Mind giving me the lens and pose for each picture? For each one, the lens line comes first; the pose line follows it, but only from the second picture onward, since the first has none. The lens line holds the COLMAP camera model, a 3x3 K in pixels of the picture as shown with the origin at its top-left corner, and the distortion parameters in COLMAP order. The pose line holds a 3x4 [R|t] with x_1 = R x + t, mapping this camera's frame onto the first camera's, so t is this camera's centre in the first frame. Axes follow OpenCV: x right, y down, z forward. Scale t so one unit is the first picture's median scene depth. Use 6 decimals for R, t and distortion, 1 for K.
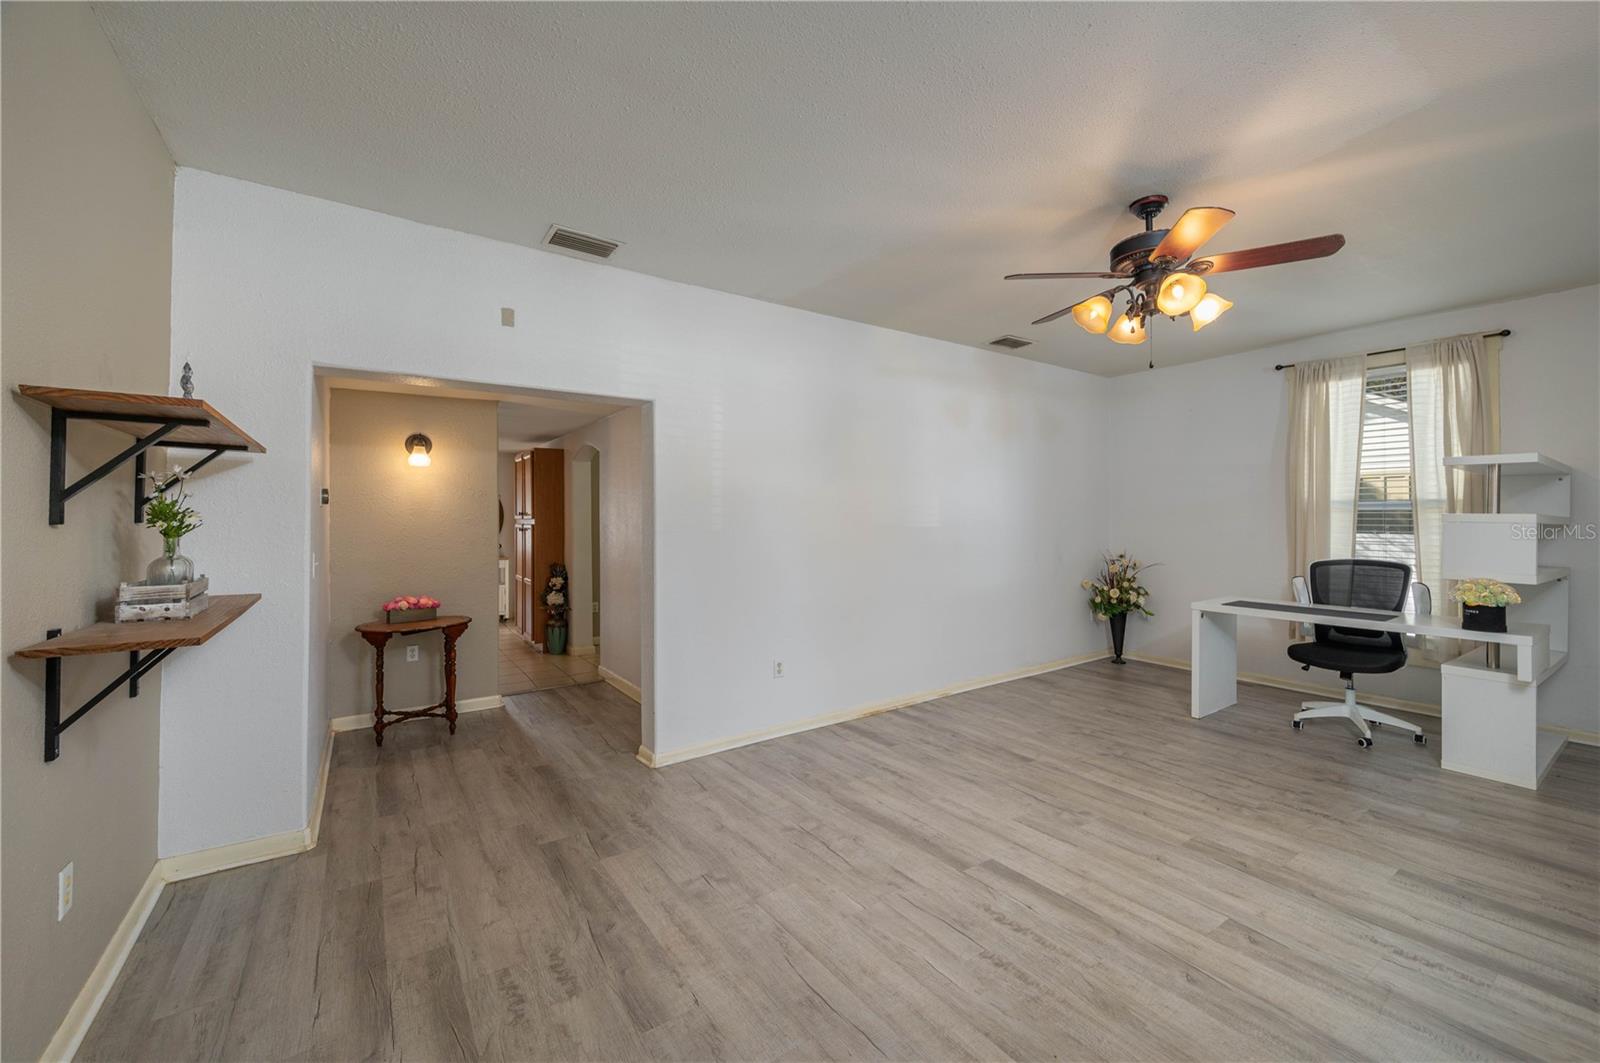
lens RADIAL K [[653.8, 0, 803.6], [0, 653.8, 522.1], [0, 0, 1]] dist [0.000103, -0.000232]
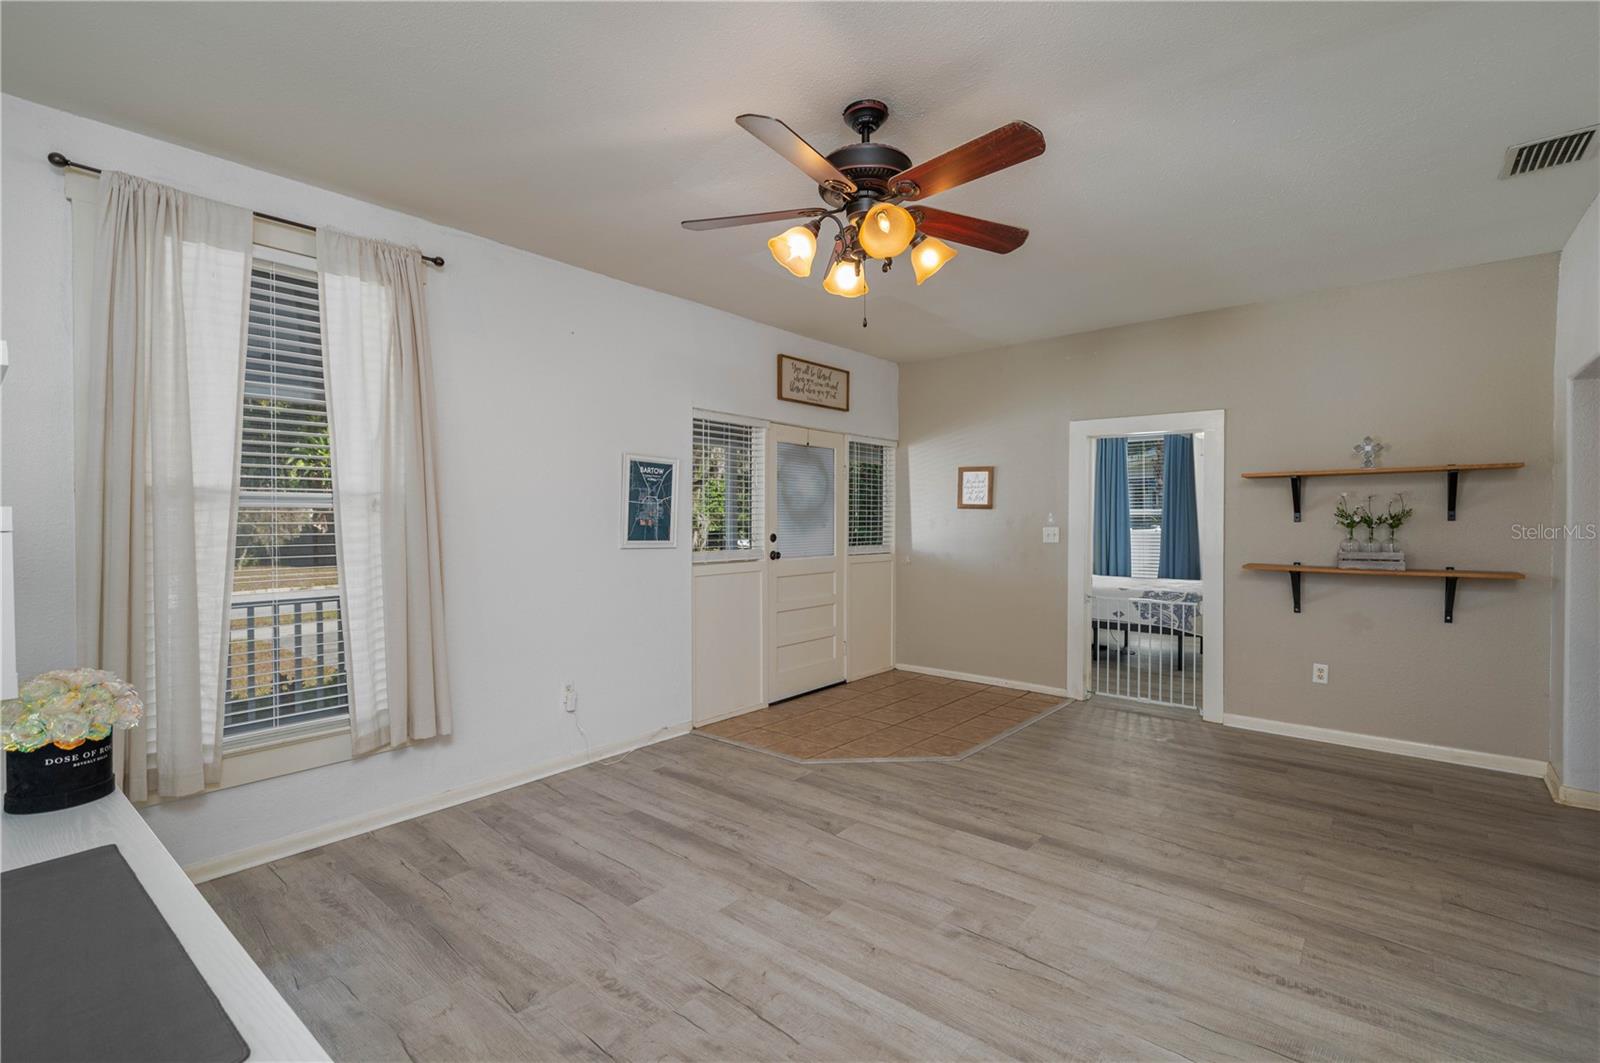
lens RADIAL K [[690.1, 0, 826.9], [0, 690.1, 529.7], [0, 0, 1]] dist [0.001098, -0.000267]
pose [[-0.956581, 0.009901, -0.291297, 0.794386], [0.007318, 0.999924, 0.009957, -0.000945], [0.291373, 0.007393, -0.956581, 1.717505]]
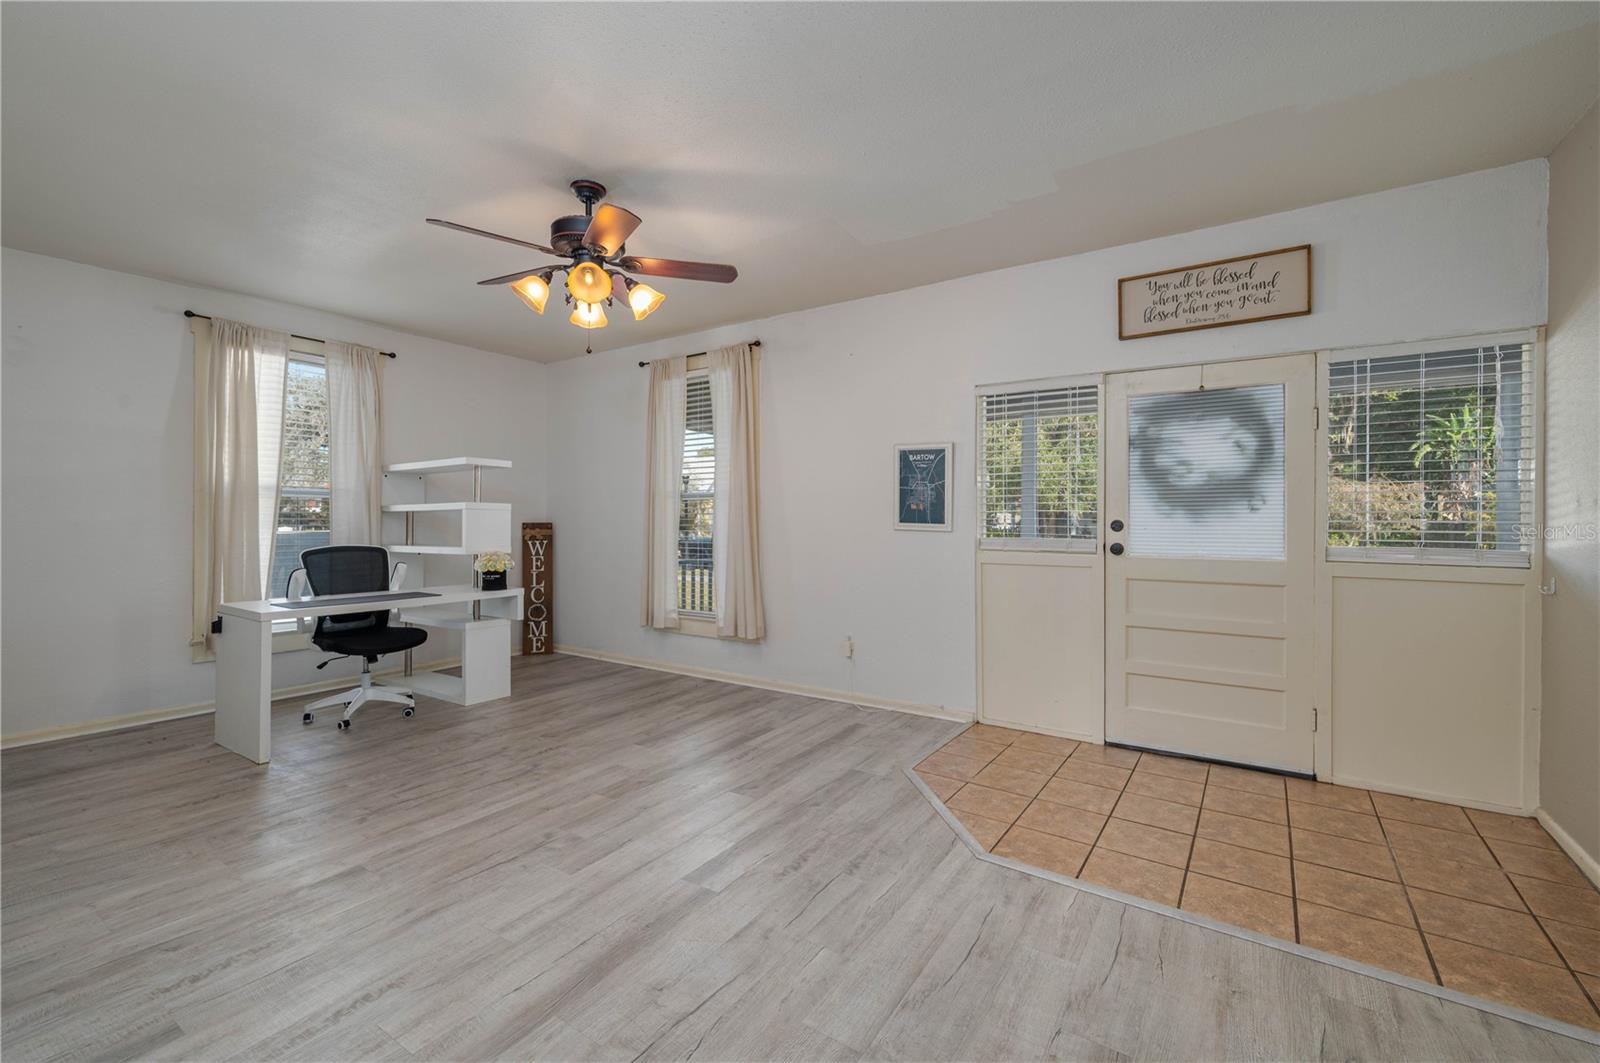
lens RADIAL K [[690.1, 0, 804.6], [0, 690.1, 521.8], [0, 0, 1]] dist [0.001098, -0.000267]
pose [[-0.388731, -0.005823, 0.921333, -0.568650], [0.000802, 0.999978, 0.006659, 0.019207], [-0.921351, 0.003327, -0.388718, 1.070940]]
